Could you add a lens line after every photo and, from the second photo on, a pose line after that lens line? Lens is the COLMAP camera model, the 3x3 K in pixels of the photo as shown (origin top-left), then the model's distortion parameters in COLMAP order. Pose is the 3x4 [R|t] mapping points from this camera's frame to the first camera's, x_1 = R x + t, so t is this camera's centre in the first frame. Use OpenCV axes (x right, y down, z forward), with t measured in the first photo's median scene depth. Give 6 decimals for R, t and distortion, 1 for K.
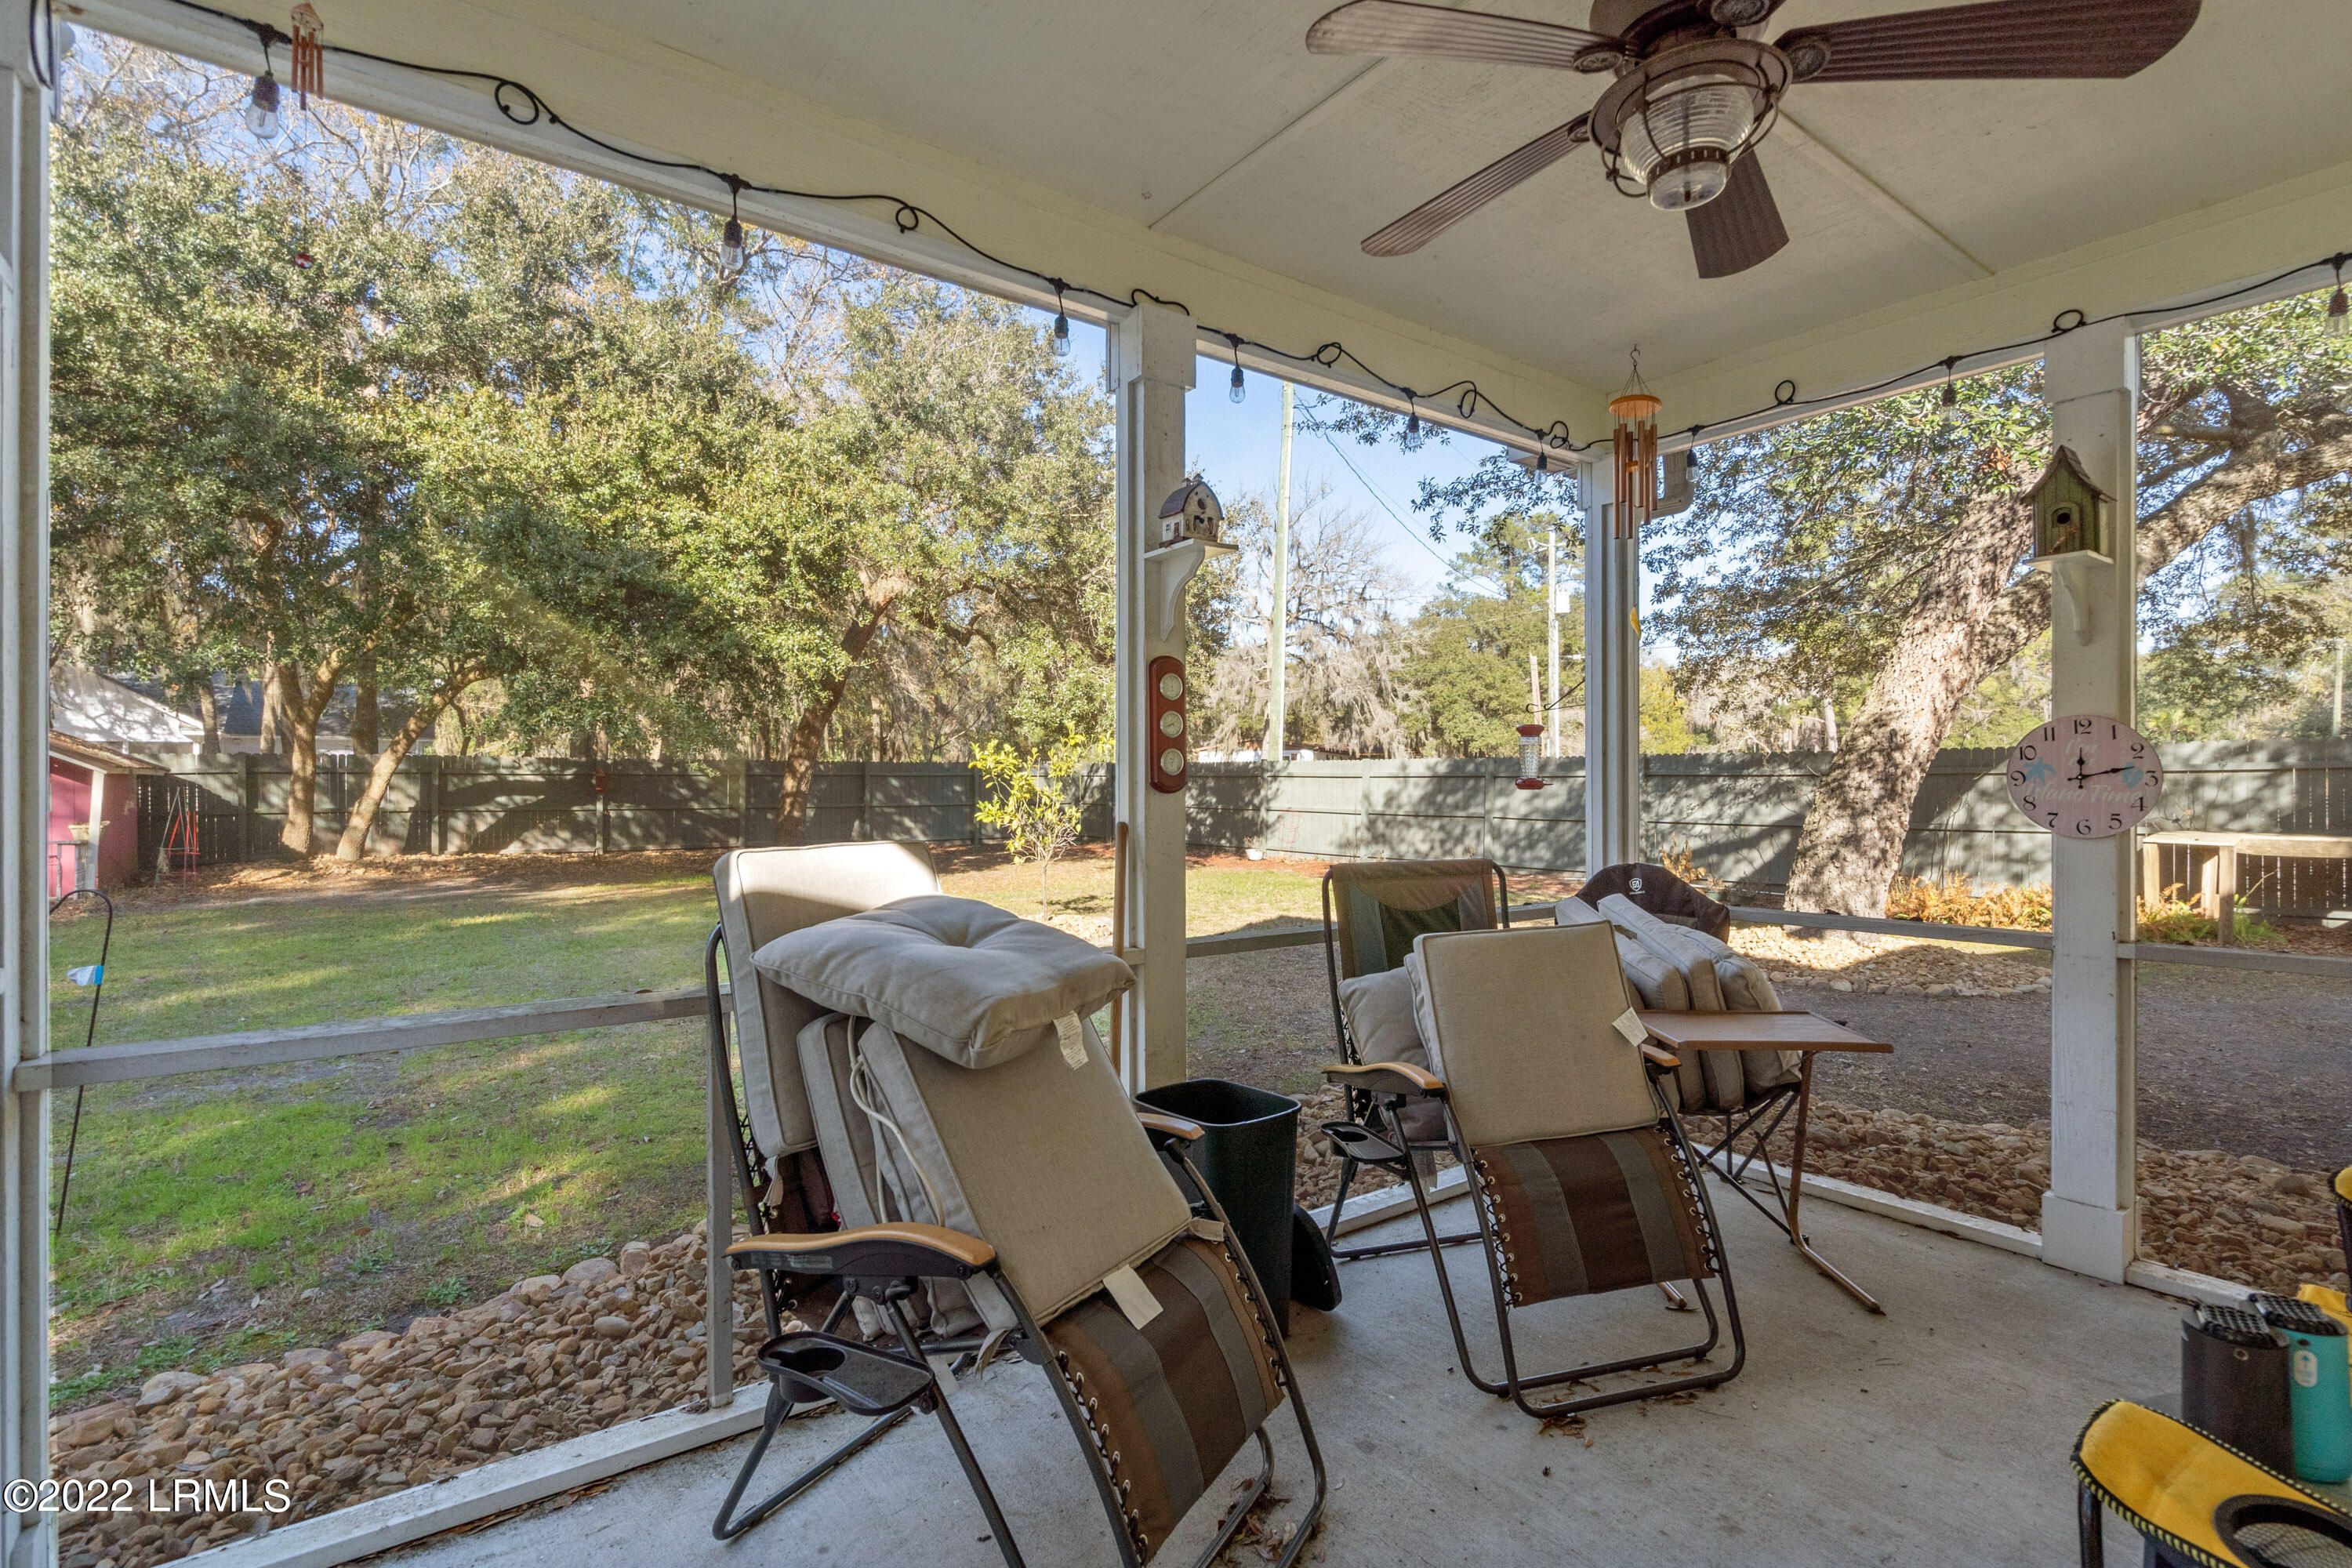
lens RADIAL K [[1066.8, 0, 1188.2], [0, 1066.8, 770.8], [0, 0, 1]] dist [-0.011805, 0.003847]
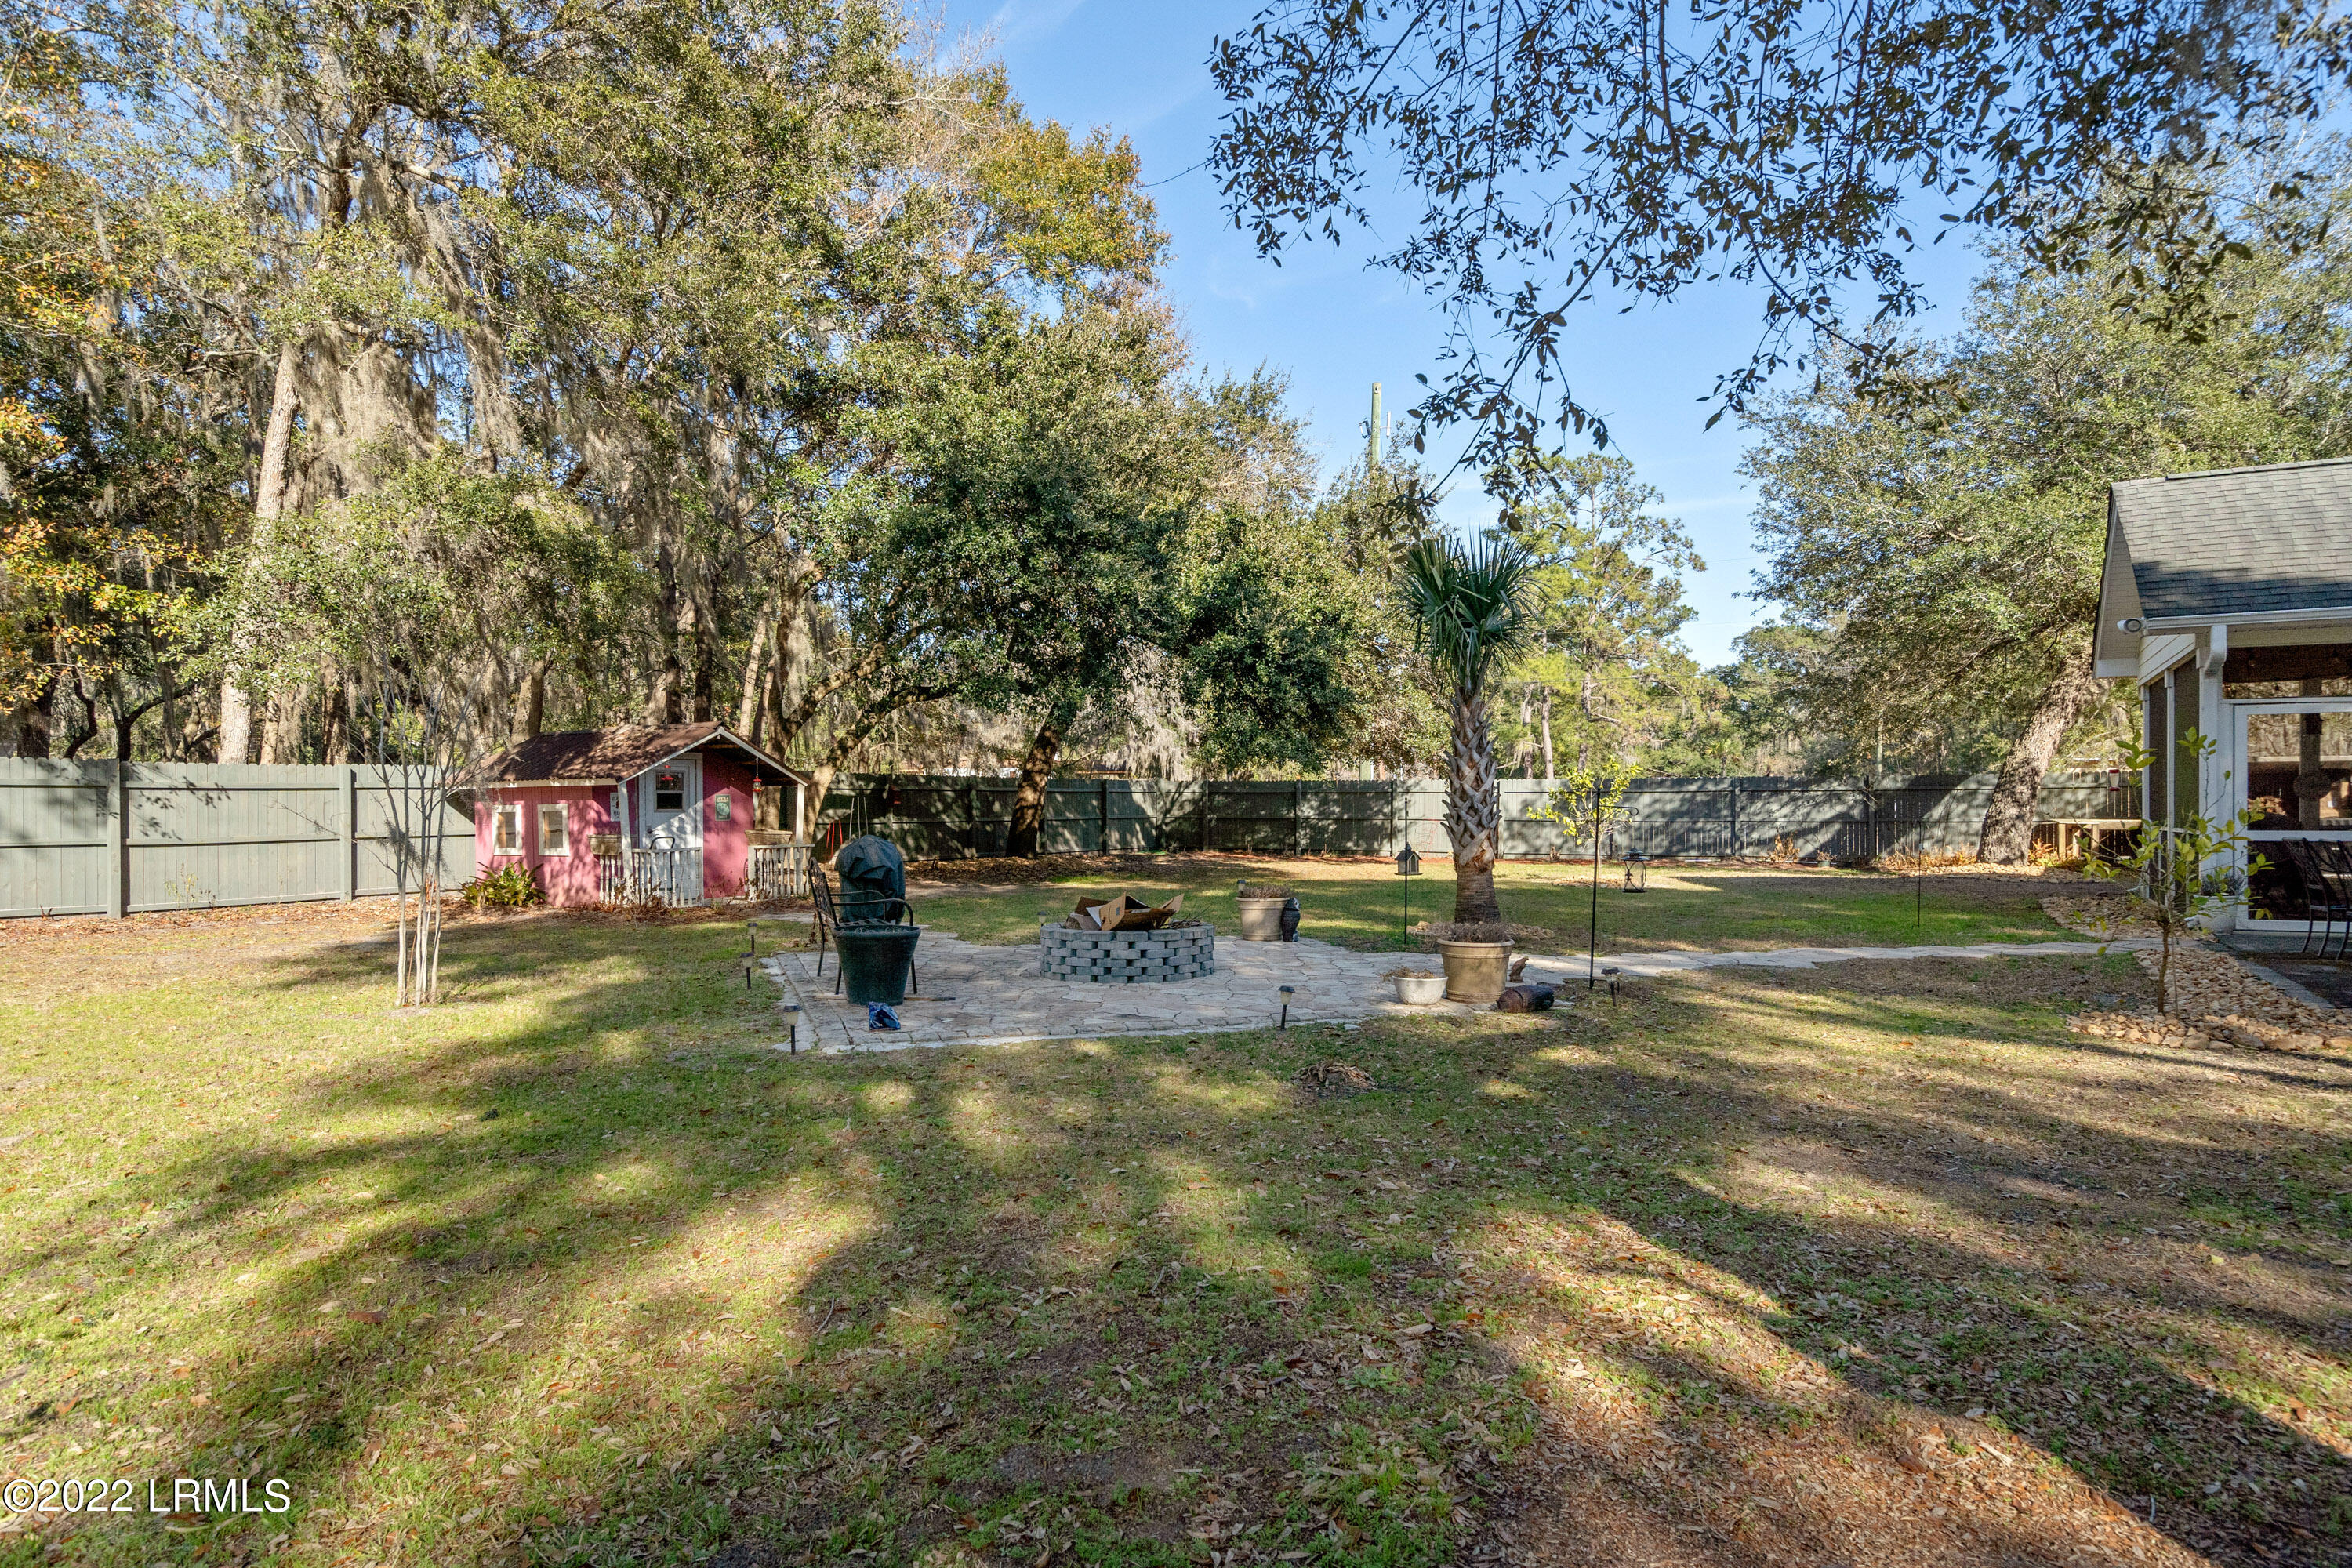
lens RADIAL K [[1325.6, 0, 1165.3], [0, 1325.6, 787.8], [0, 0, 1]] dist [0.005906, 0.000887]
pose [[0.922543, -0.000430, 0.385895, -1.105226], [0.000216, 1.000000, 0.000597, 0.002168], [-0.385895, -0.000467, 0.922543, -0.450589]]
